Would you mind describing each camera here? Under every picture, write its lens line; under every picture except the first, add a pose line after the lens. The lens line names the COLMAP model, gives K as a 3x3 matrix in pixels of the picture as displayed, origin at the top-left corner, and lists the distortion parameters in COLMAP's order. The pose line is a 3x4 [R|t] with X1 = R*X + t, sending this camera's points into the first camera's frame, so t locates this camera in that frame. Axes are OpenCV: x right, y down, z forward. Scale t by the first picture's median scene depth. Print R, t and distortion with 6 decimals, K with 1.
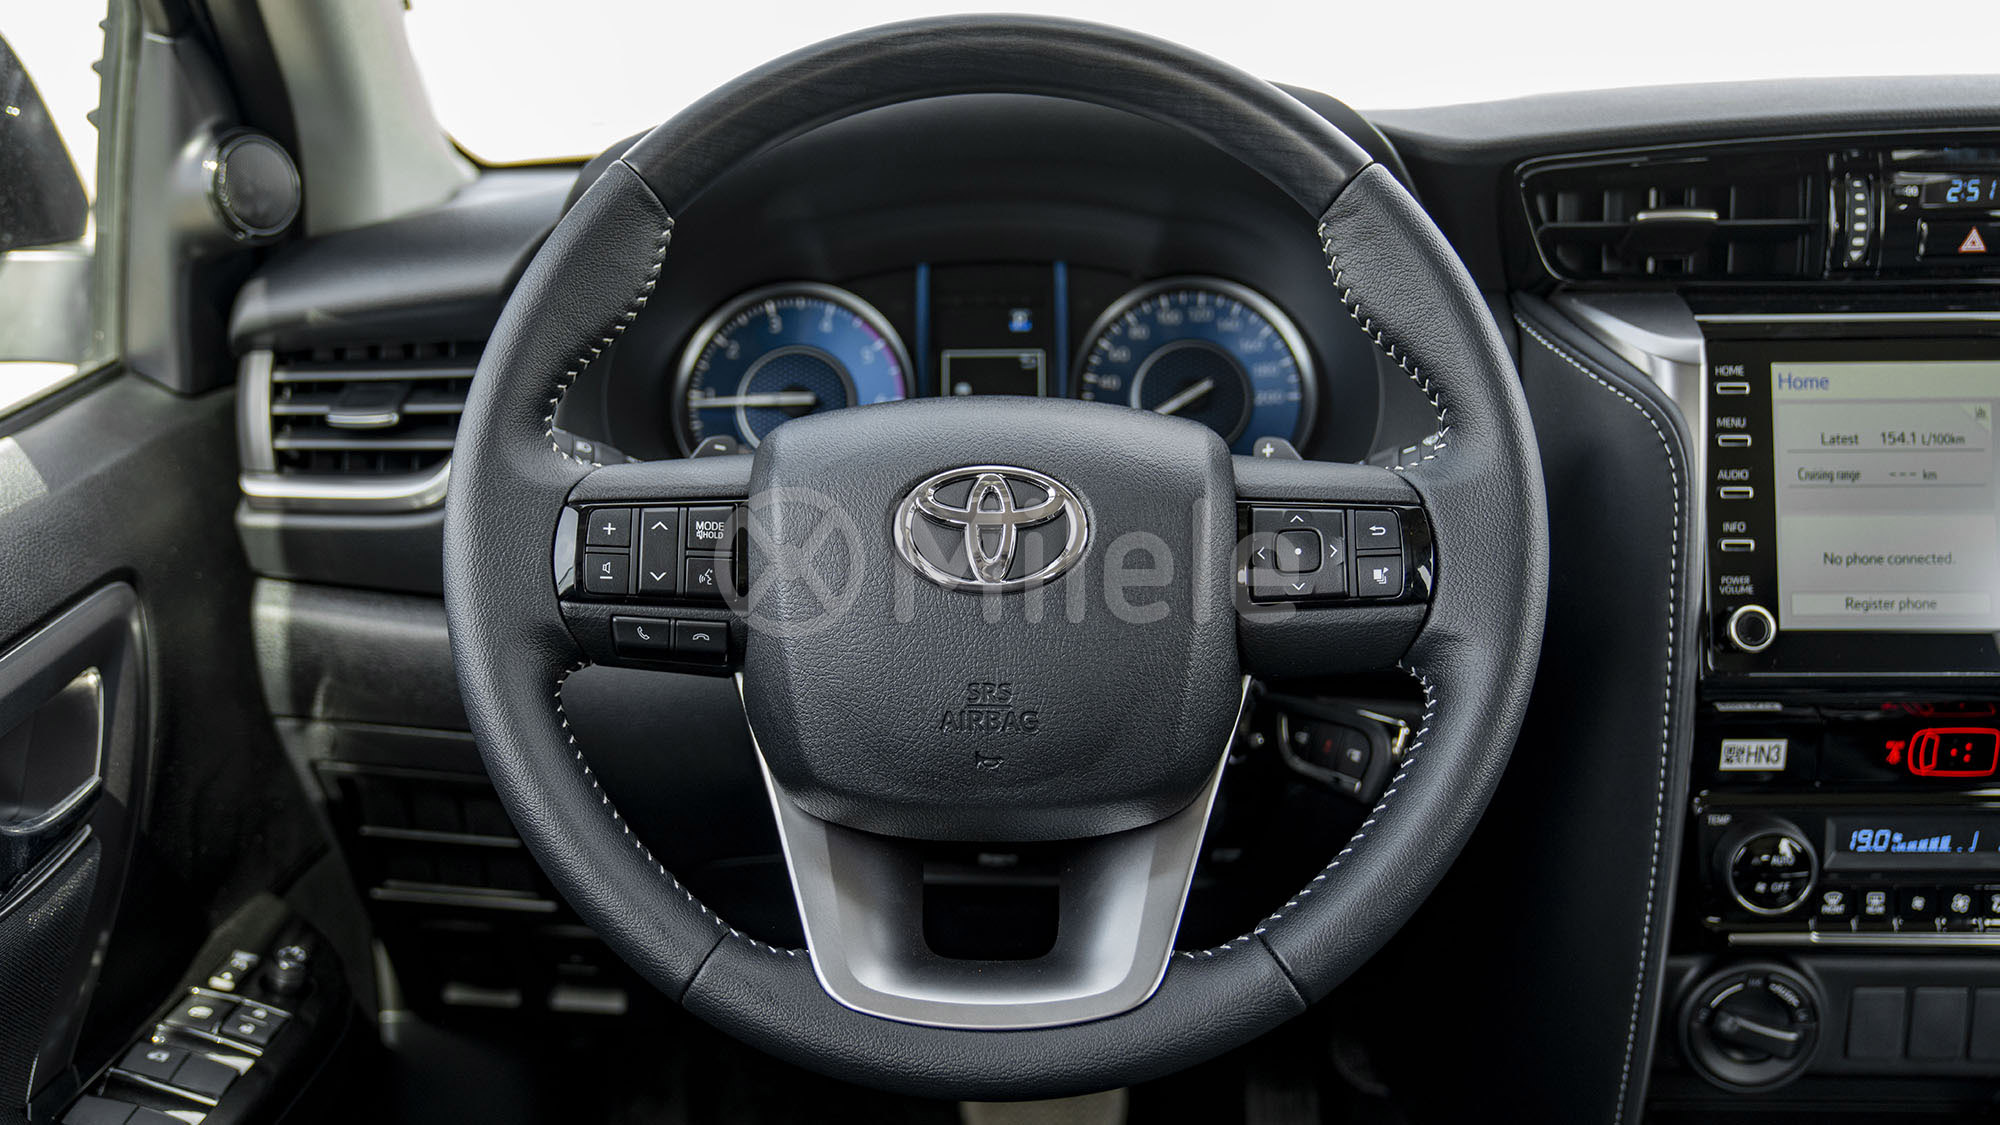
lens RADIAL K [[2193.8, 0, 941.3], [0, 2193.8, 544.5], [0, 0, 1]] dist [0.000809, 0.000000]
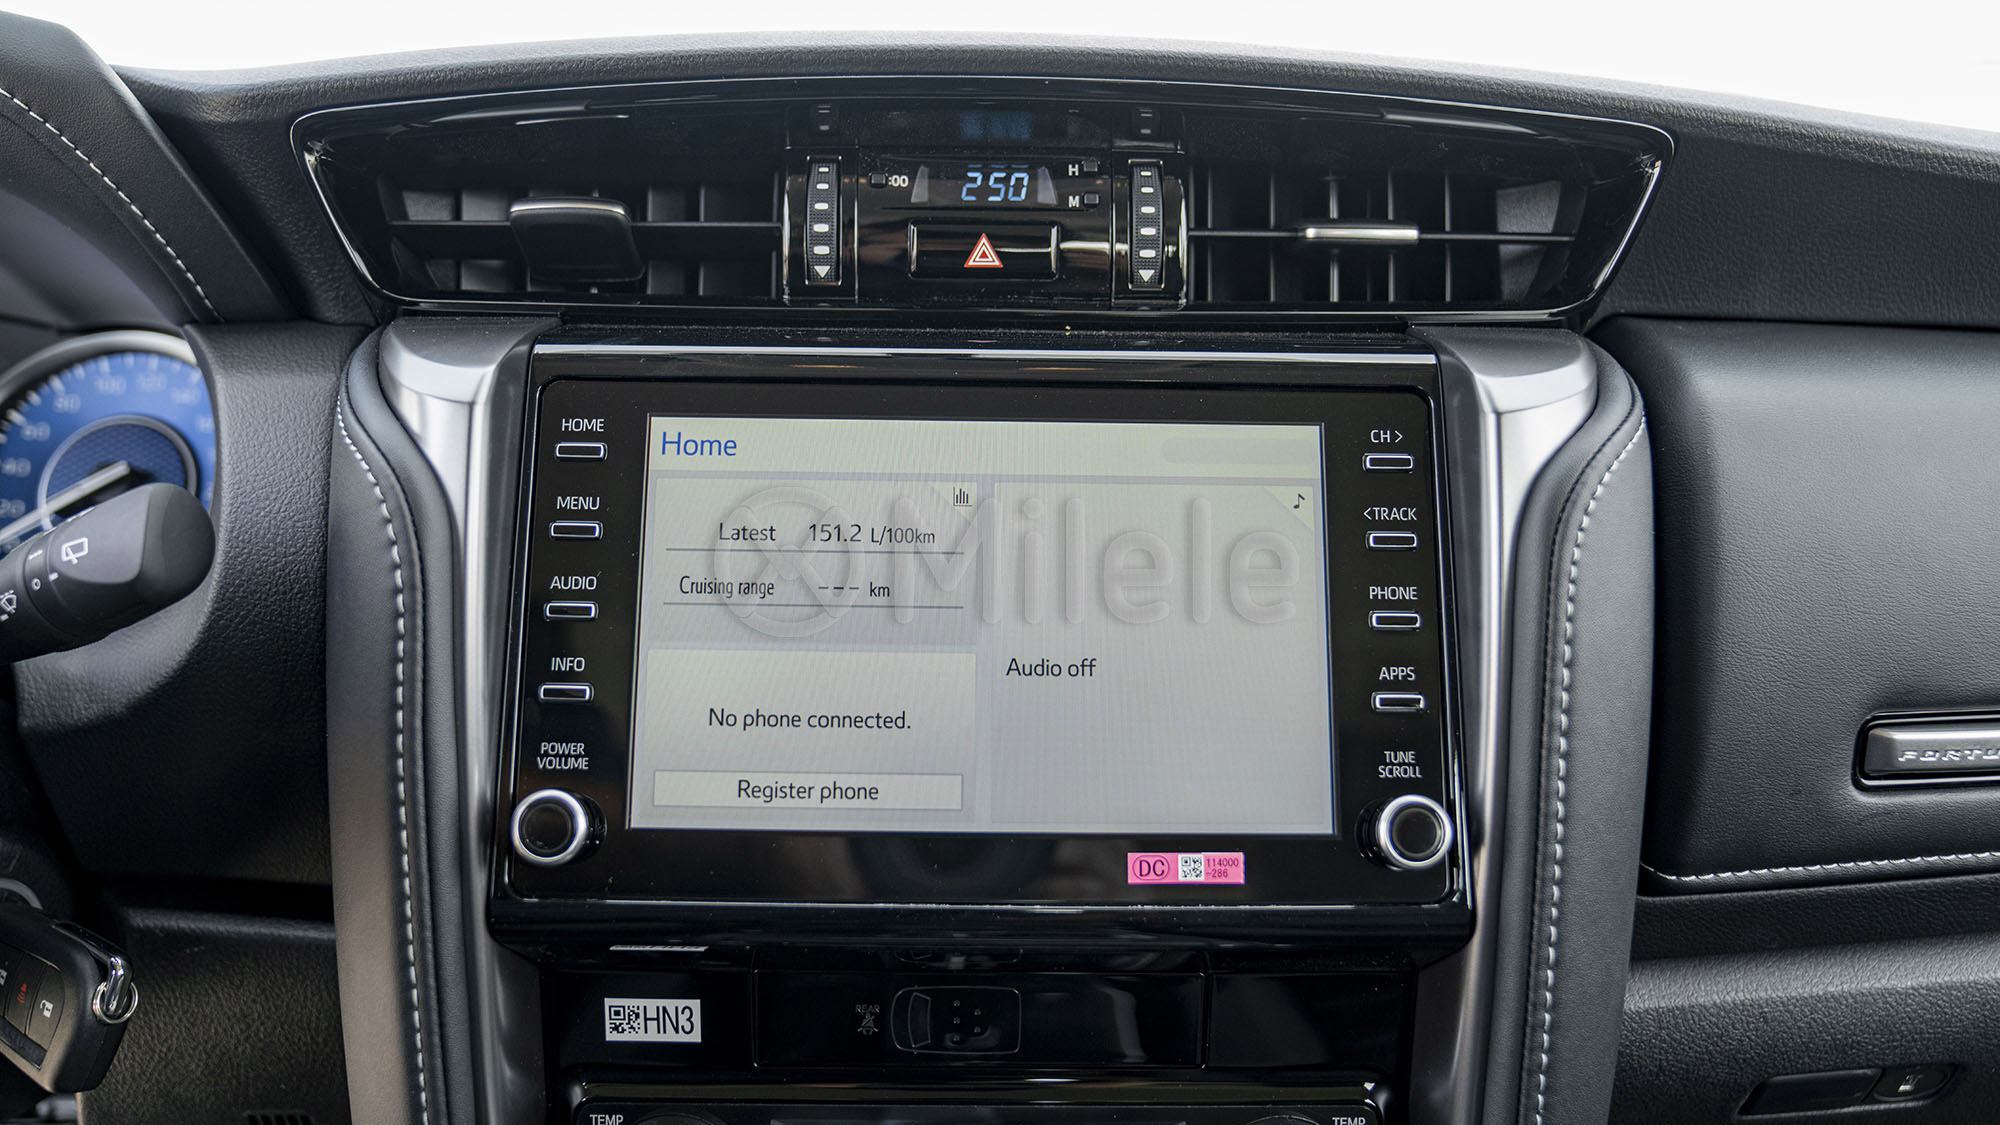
lens RADIAL K [[1694.1, 0, 977.8], [0, 1694.1, 465.6], [0, 0, 1]] dist [-0.049500, 0.018901]
pose [[0.998856, 0.022272, 0.042320, 0.456627], [-0.016012, 0.989611, -0.142879, 0.003076], [-0.045062, 0.142038, 0.988835, 0.496529]]
